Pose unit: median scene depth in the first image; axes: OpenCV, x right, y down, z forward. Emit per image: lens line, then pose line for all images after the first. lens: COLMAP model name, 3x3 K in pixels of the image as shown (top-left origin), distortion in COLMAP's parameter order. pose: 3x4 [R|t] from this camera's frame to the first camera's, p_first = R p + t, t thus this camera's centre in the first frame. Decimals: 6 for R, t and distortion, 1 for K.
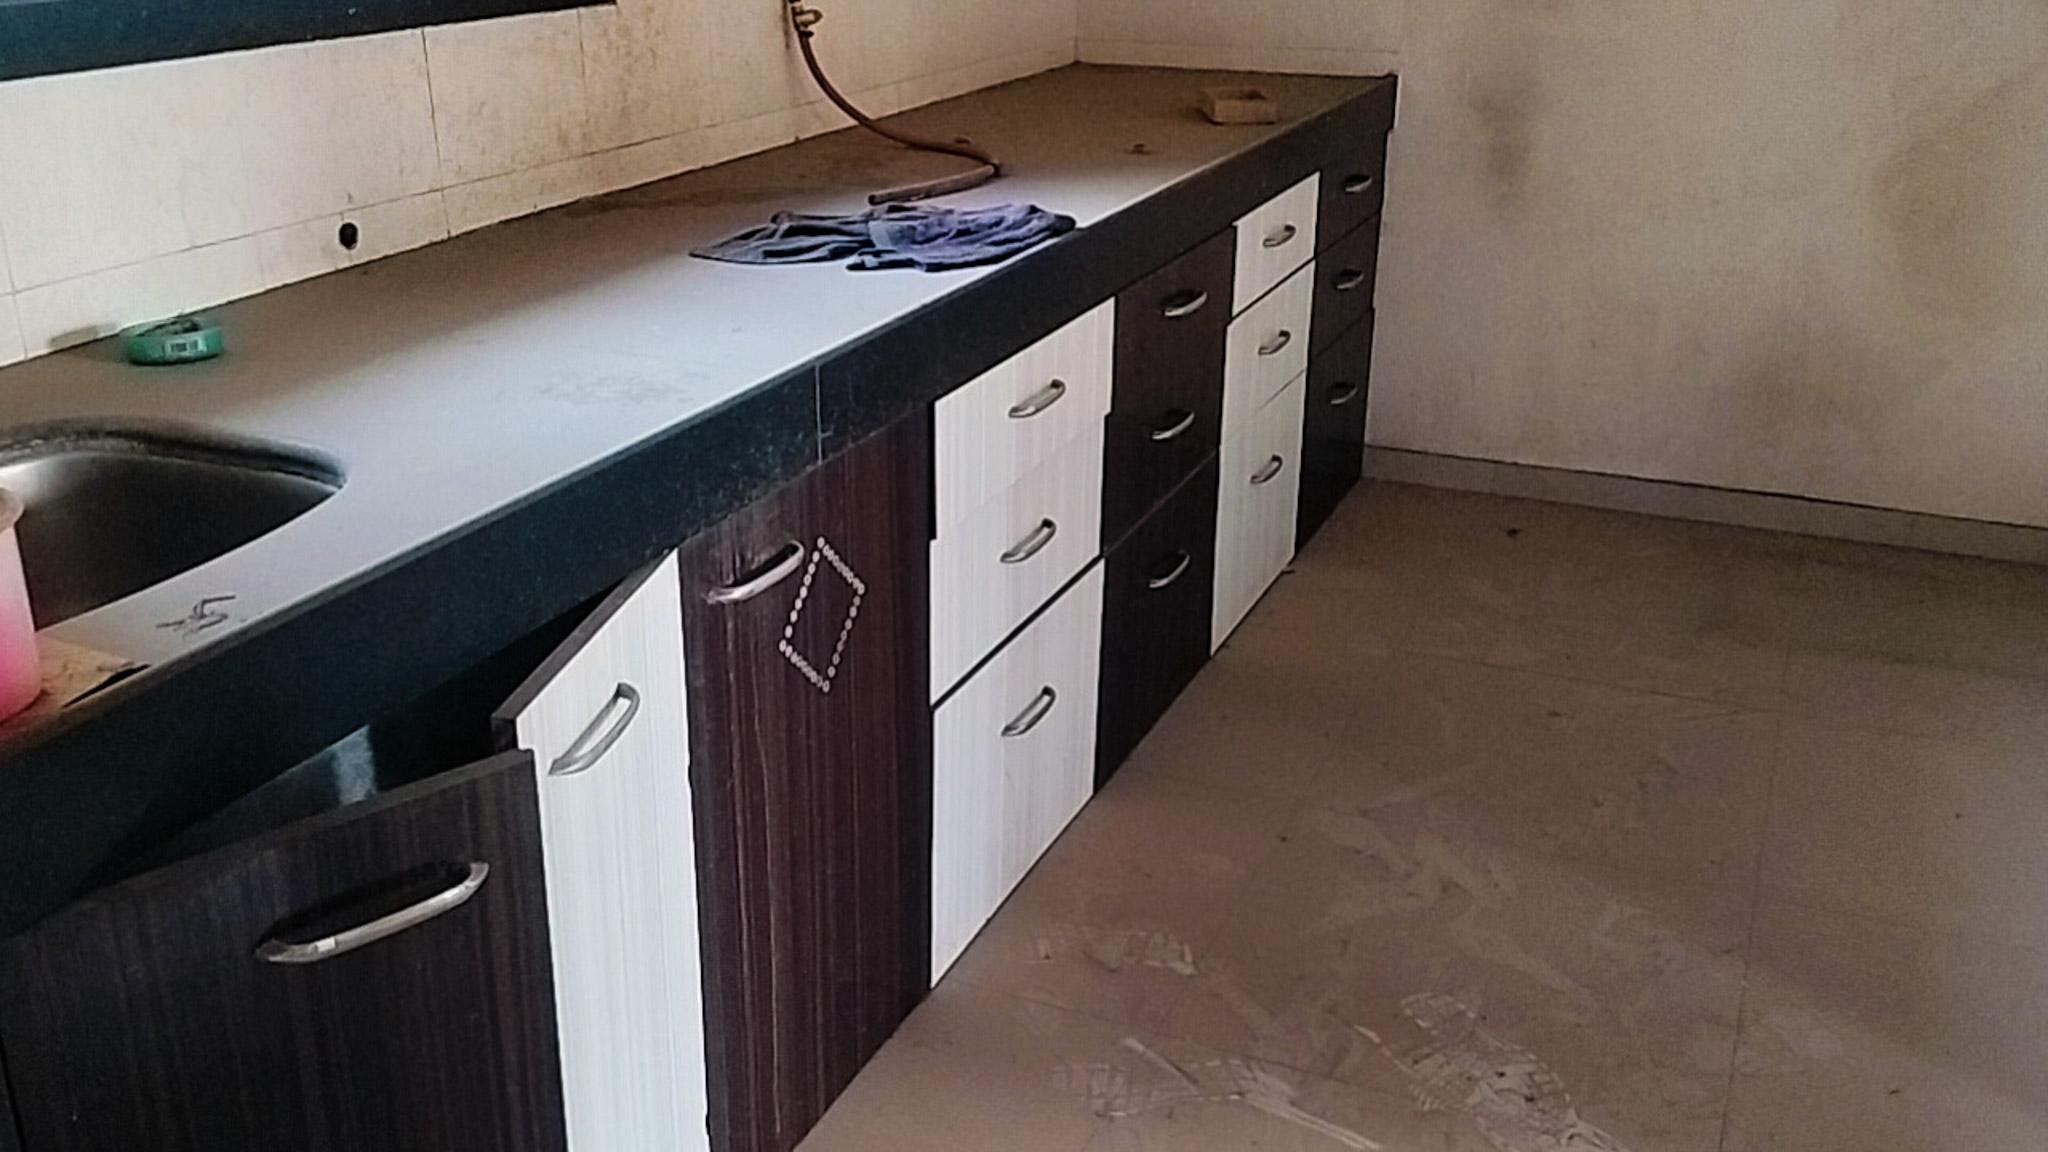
lens RADIAL K [[1876.5, 0, 1023.1], [0, 1876.5, 571.7], [0, 0, 1]] dist [0.037882, 0.000000]
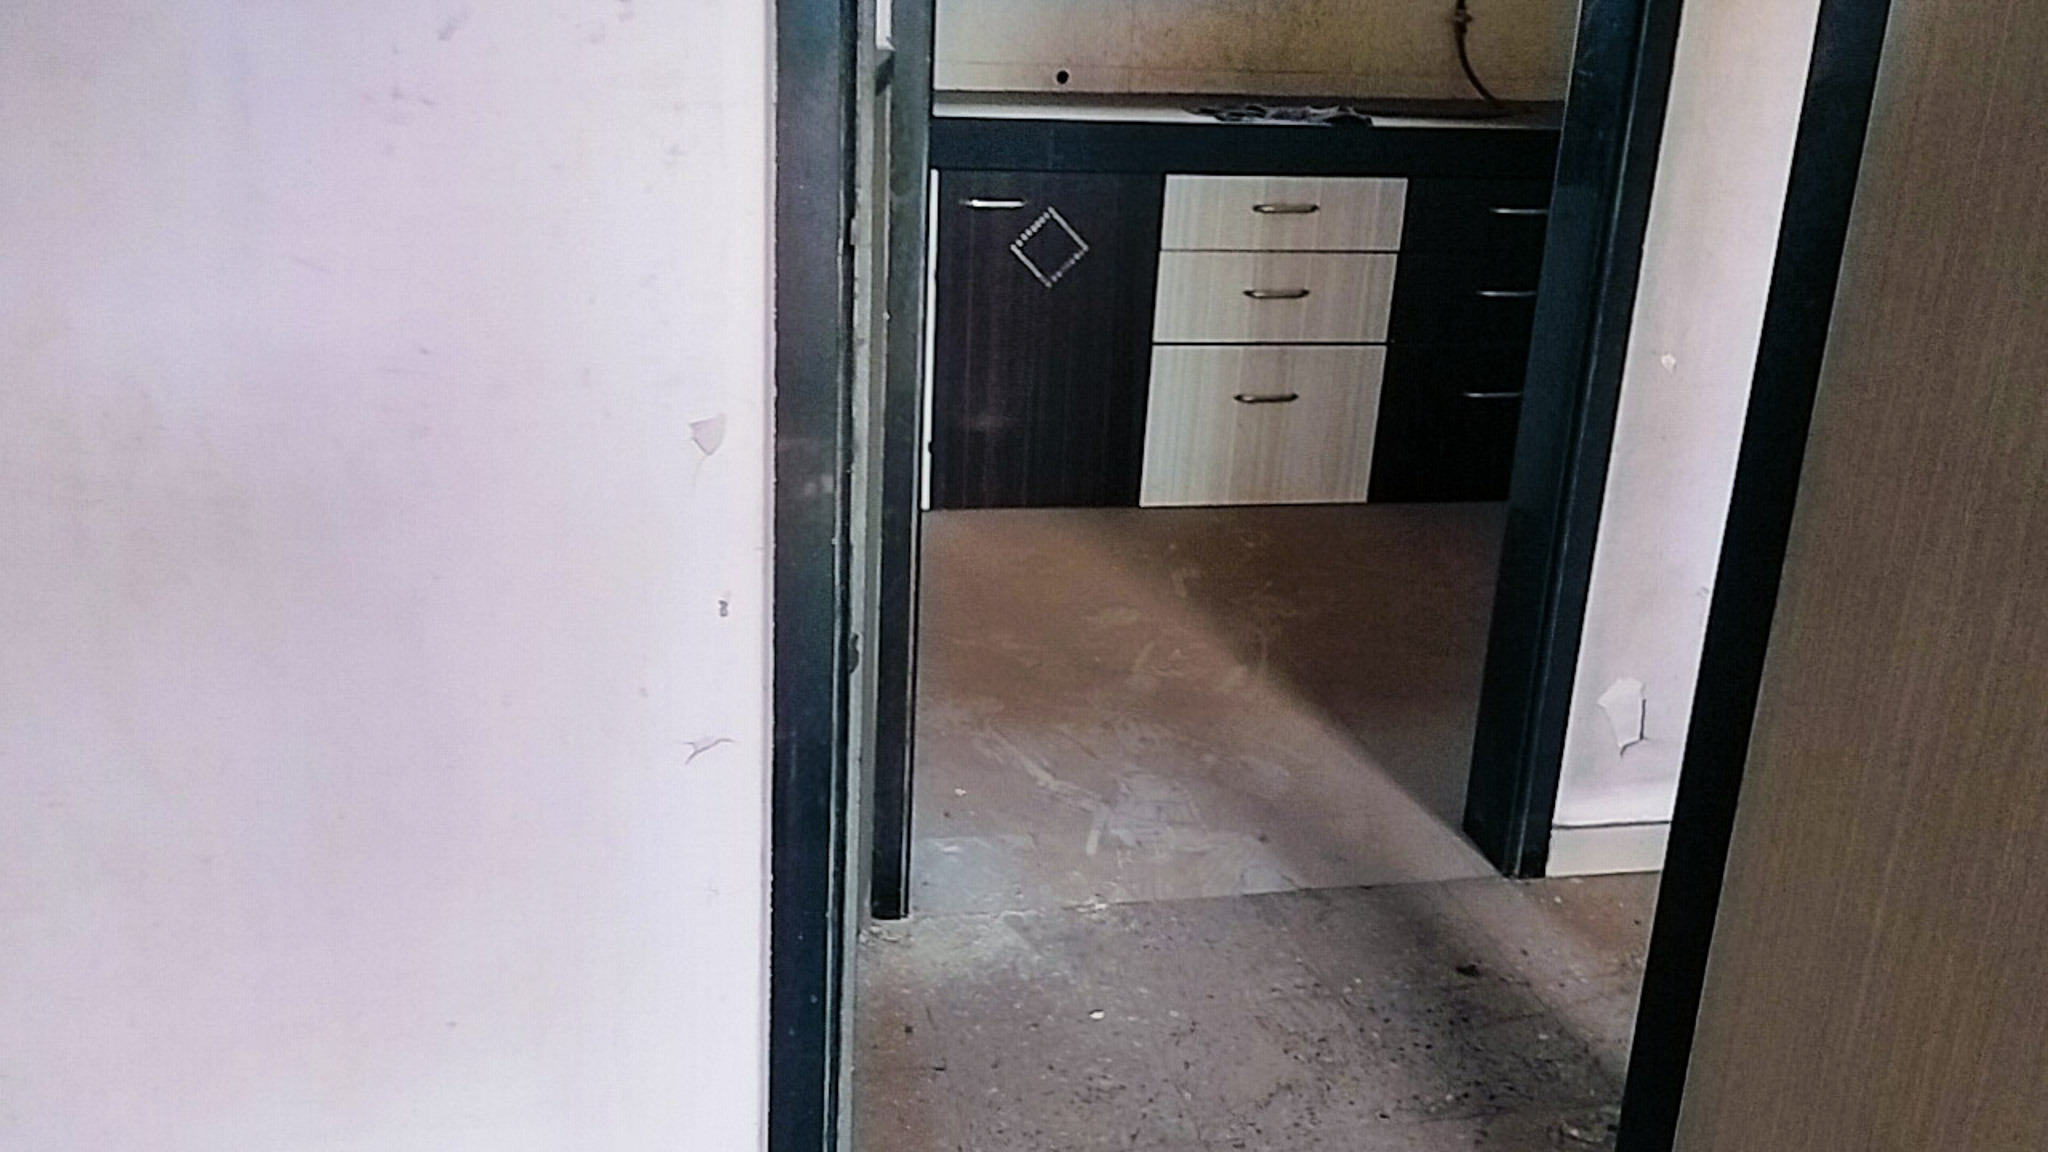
lens RADIAL K [[1876.5, 0, 1018.2], [0, 1876.5, 579.4], [0, 0, 1]] dist [0.037882, 0.000000]
pose [[0.591931, 0.301767, -0.747365, 1.539924], [-0.337045, 0.934973, 0.110571, 0.148097], [0.732133, 0.186445, 0.655148, -0.344329]]
